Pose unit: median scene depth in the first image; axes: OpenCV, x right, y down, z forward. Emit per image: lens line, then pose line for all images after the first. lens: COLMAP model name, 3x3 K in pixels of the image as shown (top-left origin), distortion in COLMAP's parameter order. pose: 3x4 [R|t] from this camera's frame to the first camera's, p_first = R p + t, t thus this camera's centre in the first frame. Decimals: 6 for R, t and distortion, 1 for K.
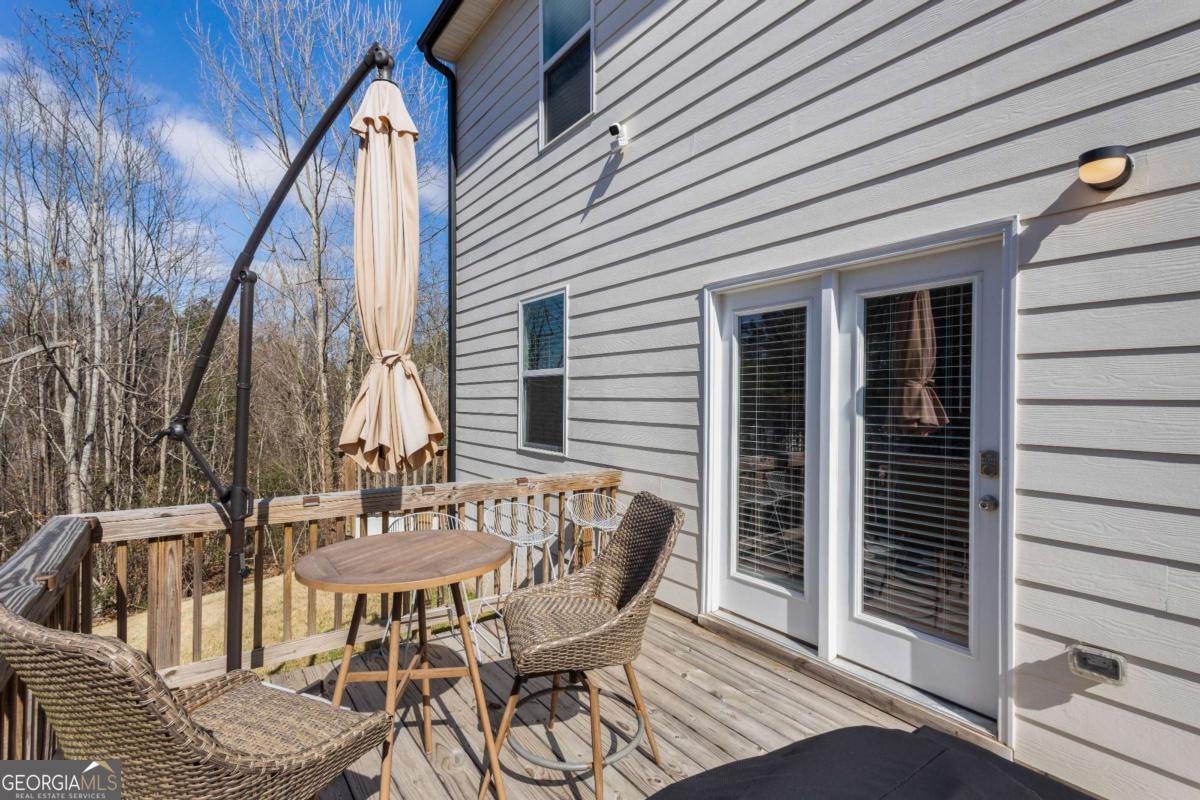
lens RADIAL K [[551.5, 0, 601.0], [0, 551.5, 398.2], [0, 0, 1]] dist [0.000950, 0.000096]
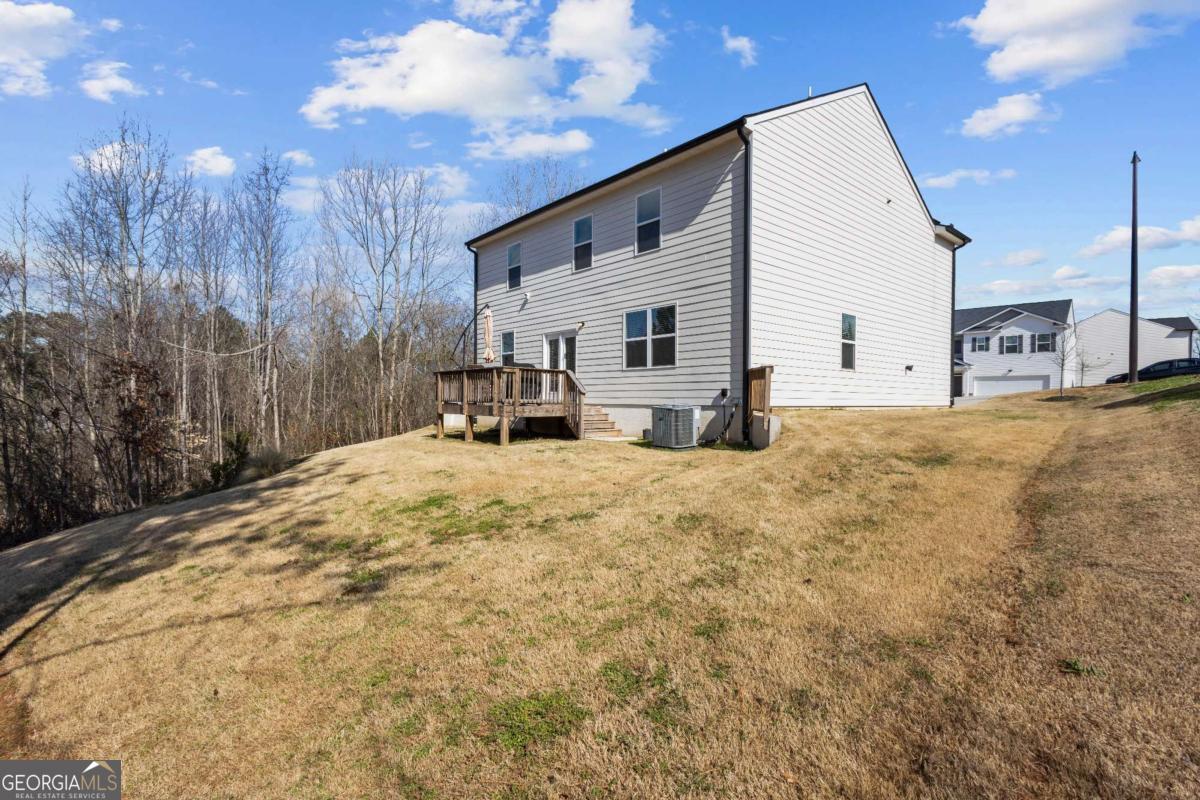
lens RADIAL K [[551.5, 0, 599.4], [0, 551.5, 400.9], [0, 0, 1]] dist [0.000950, 0.000096]
pose [[0.996937, 0.000209, 0.078214, 0.226605], [-0.000523, 0.999992, 0.003990, 0.274416], [-0.078213, -0.004018, 0.996929, -2.876614]]
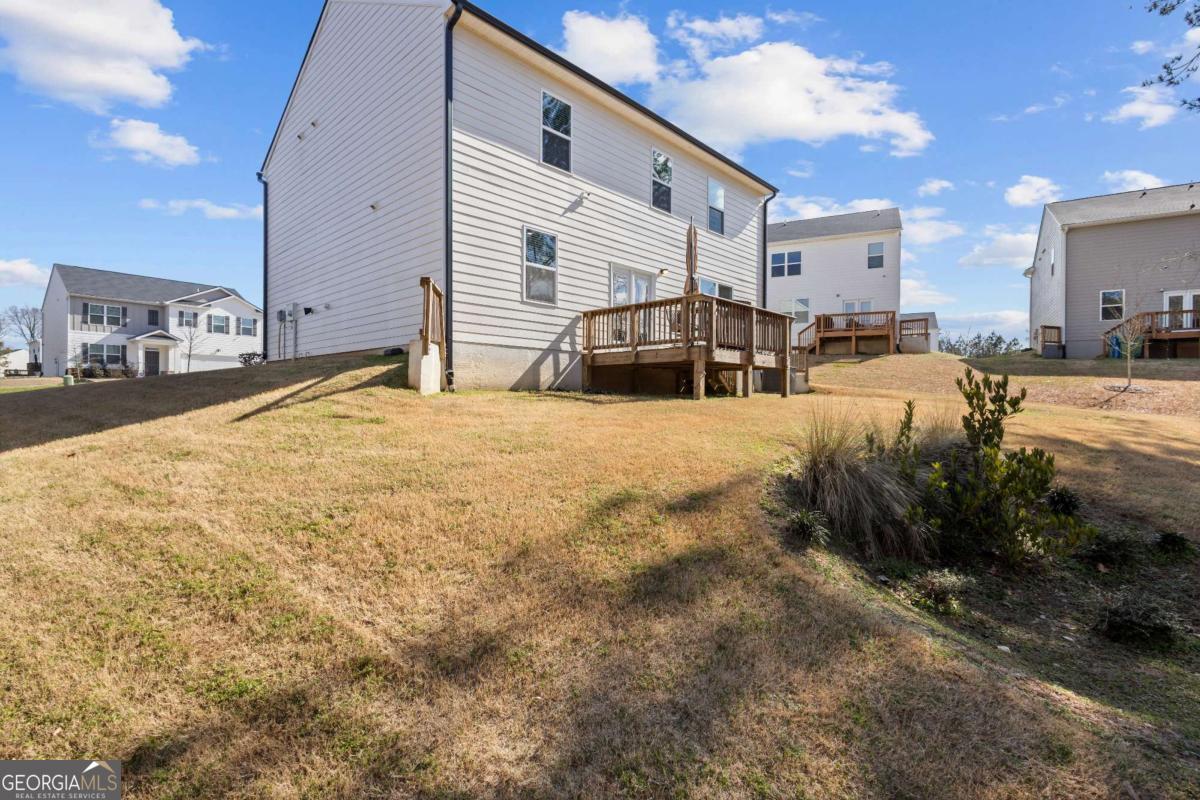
lens RADIAL K [[551.5, 0, 598.0], [0, 551.5, 397.3], [0, 0, 1]] dist [0.000950, 0.000096]
pose [[-0.166755, -0.007356, 0.985971, -2.493993], [-0.007824, 0.999951, 0.006137, 0.489994], [-0.985967, -0.006691, -0.166804, 1.254908]]
